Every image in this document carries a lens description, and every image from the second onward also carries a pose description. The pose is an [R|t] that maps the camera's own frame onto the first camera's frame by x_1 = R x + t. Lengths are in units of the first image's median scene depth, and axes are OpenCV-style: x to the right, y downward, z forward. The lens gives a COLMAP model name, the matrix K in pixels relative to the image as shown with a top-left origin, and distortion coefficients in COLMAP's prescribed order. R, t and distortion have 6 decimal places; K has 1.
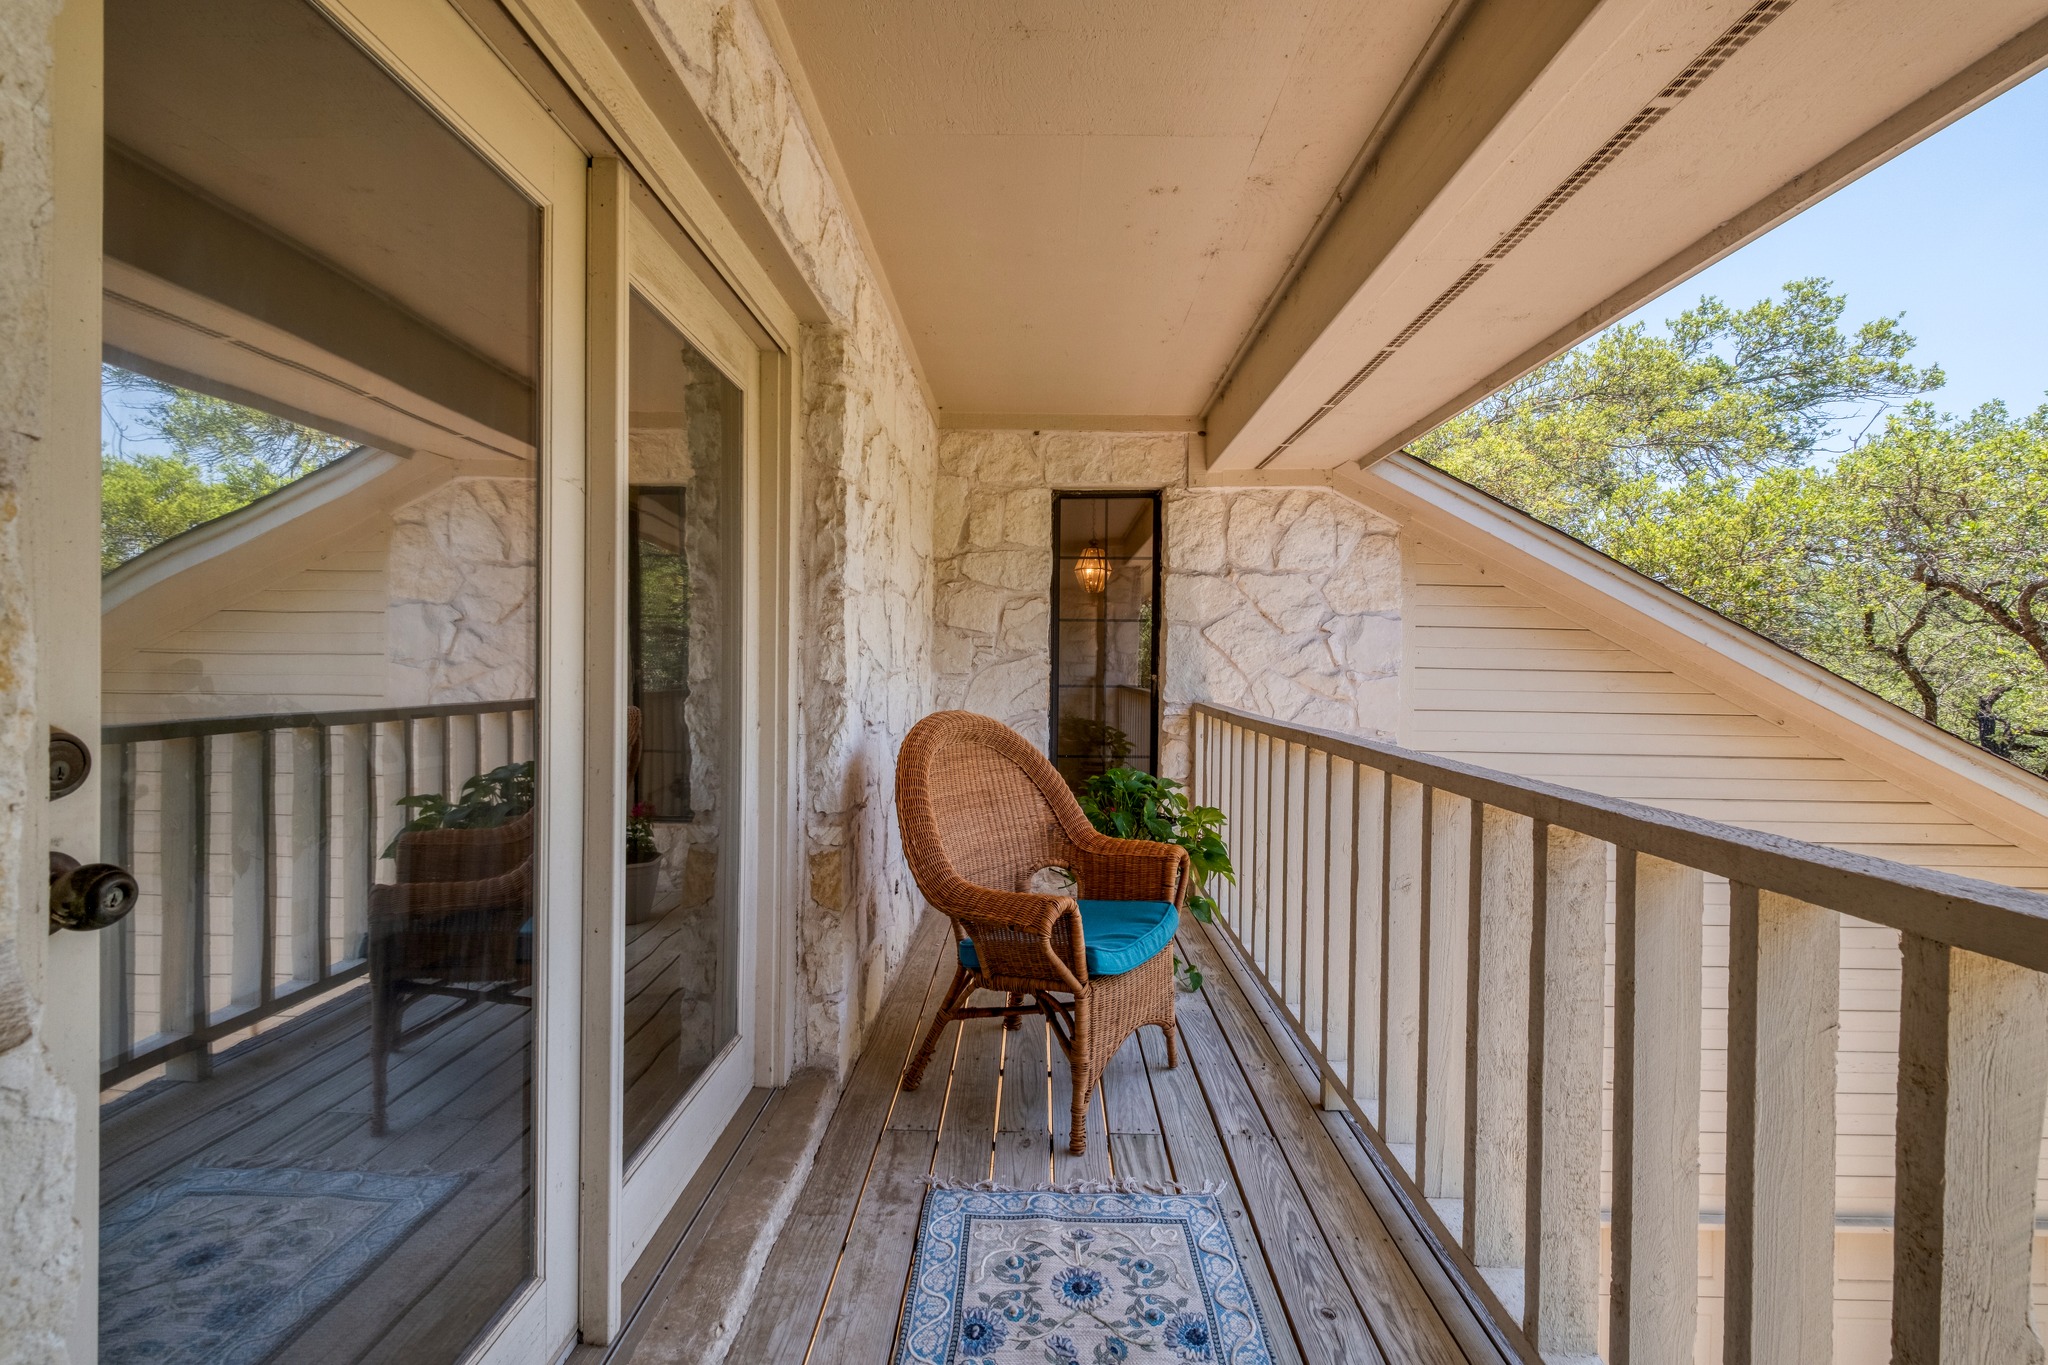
lens RADIAL K [[1513.7, 0, 1024.4], [0, 1513.7, 682.0], [0, 0, 1]] dist [0.000279, -0.000029]
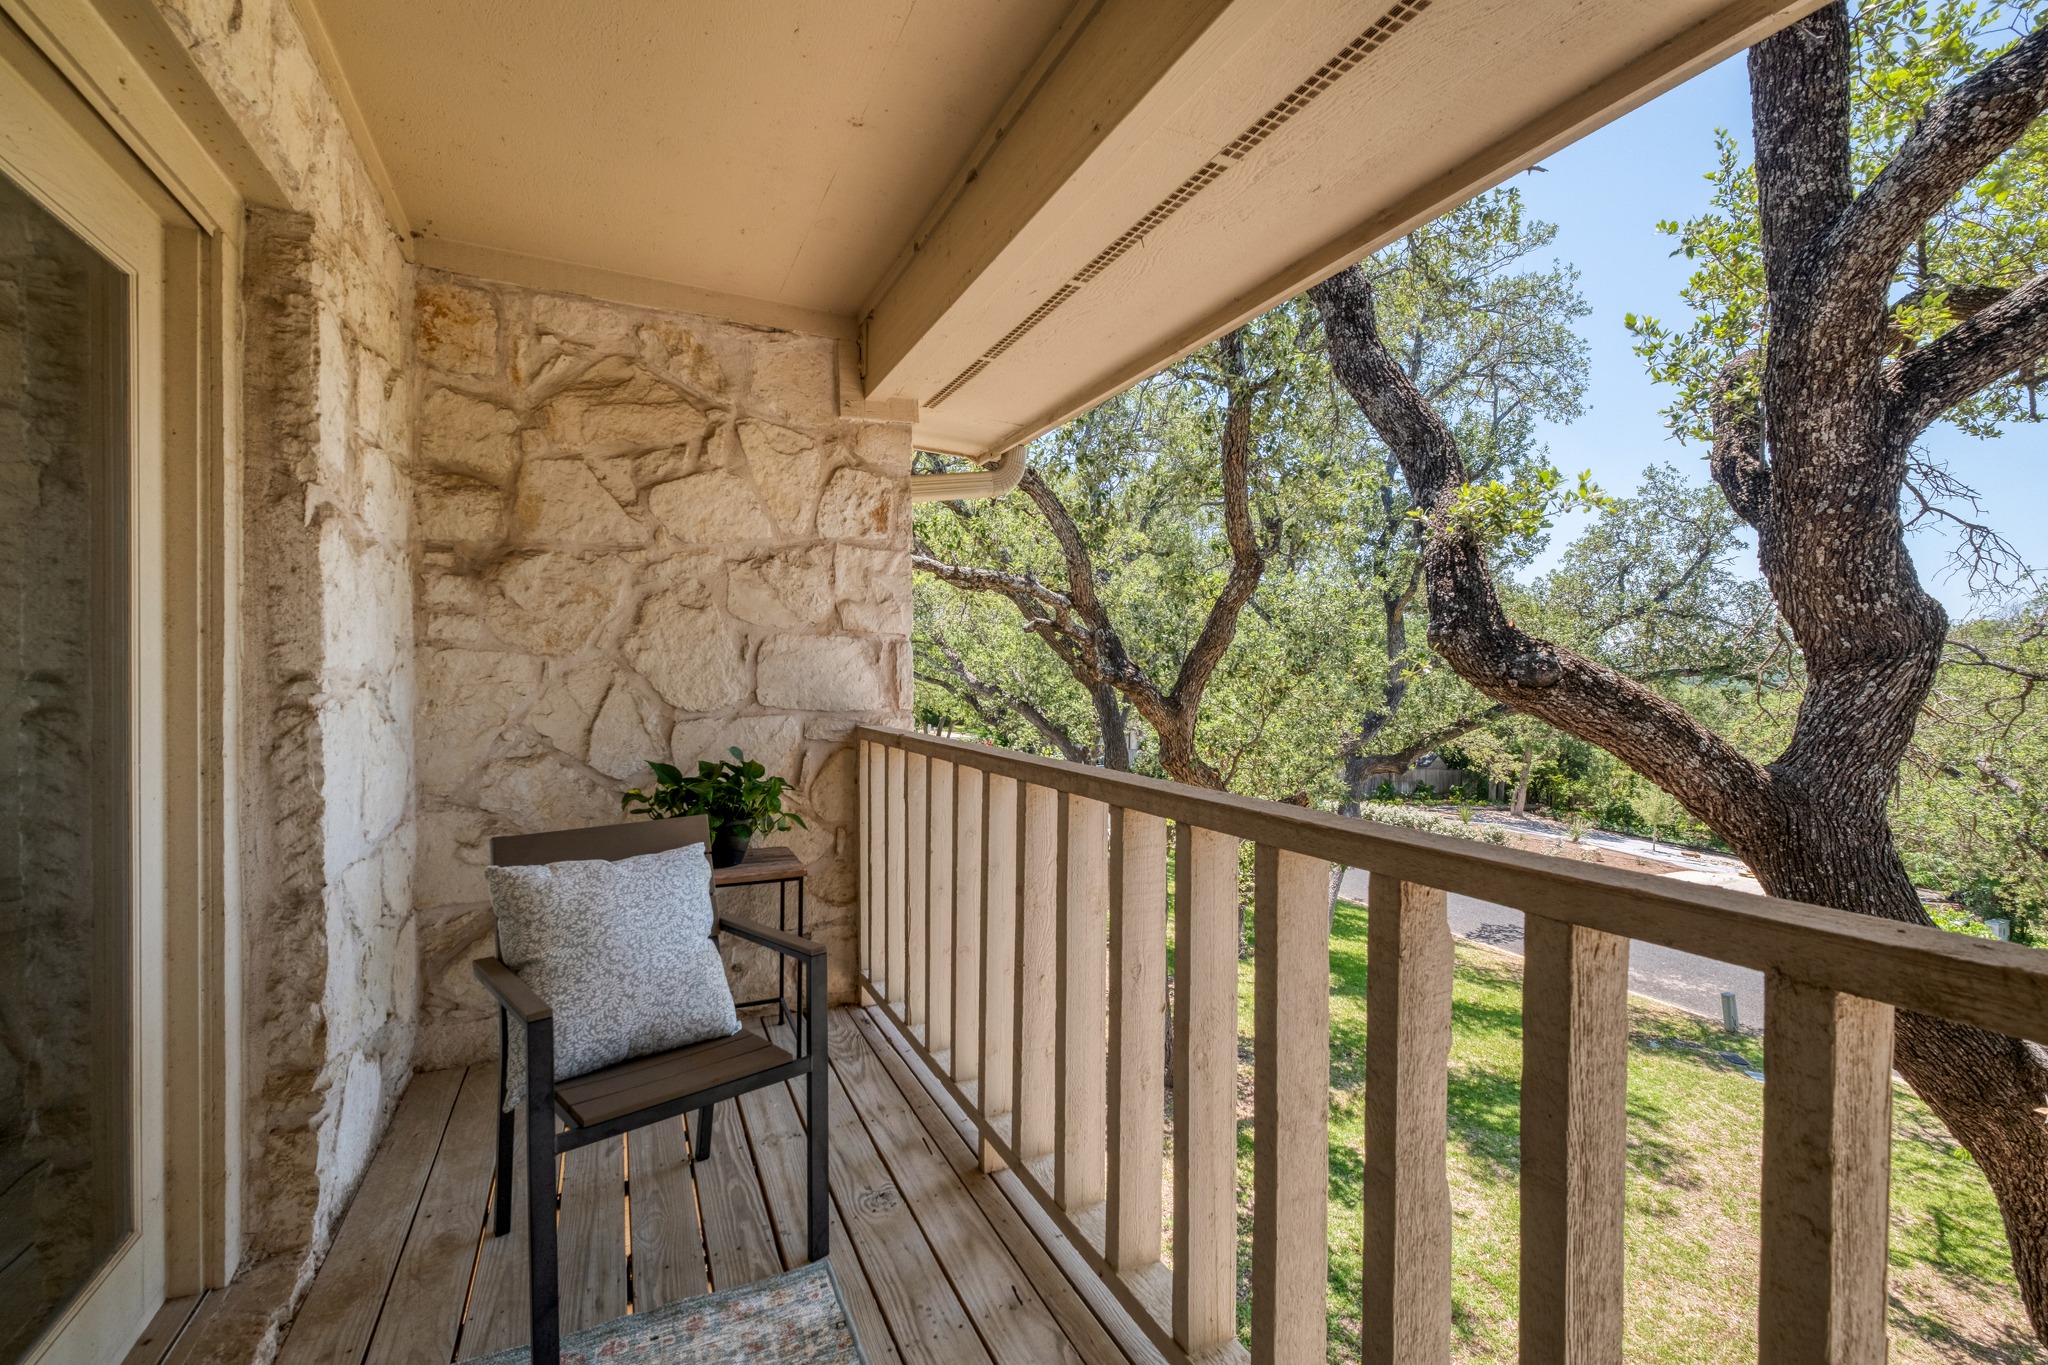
lens RADIAL K [[882.8, 0, 1038.0], [0, 882.8, 674.0], [0, 0, 1]] dist [-0.014767, -0.000385]
pose [[0.896766, -0.016717, 0.442189, 0.005883], [0.018635, 0.999826, 0.000005, -0.005716], [-0.442112, 0.008236, 0.896922, 0.481323]]
